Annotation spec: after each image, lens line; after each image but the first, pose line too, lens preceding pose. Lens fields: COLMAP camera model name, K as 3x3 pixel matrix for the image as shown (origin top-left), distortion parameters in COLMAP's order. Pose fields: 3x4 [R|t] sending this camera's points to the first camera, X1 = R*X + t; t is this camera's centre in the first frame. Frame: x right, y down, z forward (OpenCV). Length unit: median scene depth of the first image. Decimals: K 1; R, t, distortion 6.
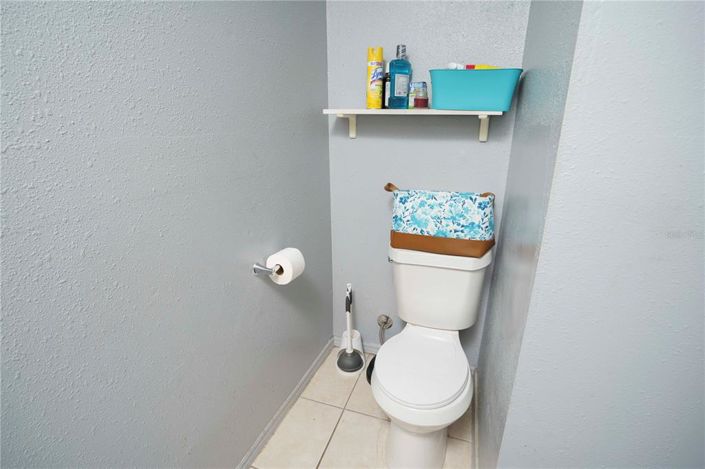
lens RADIAL K [[329.3, 0, 352.5], [0, 329.3, 234.5], [0, 0, 1]] dist [-0.065742, 0.026760]
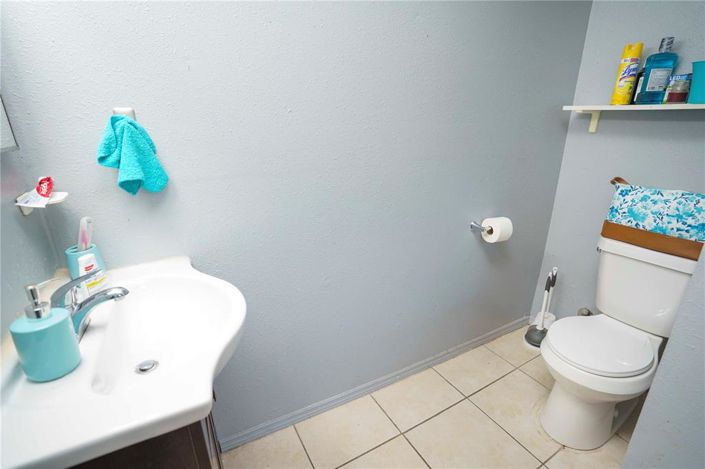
lens RADIAL K [[329.3, 0, 352.5], [0, 329.3, 234.5], [0, 0, 1]] dist [-0.065742, 0.026760]
pose [[0.743669, 0.218994, -0.631663, 0.180270], [-0.209865, 0.973538, 0.090442, 0.114602], [0.634754, 0.065305, 0.769949, -0.319259]]
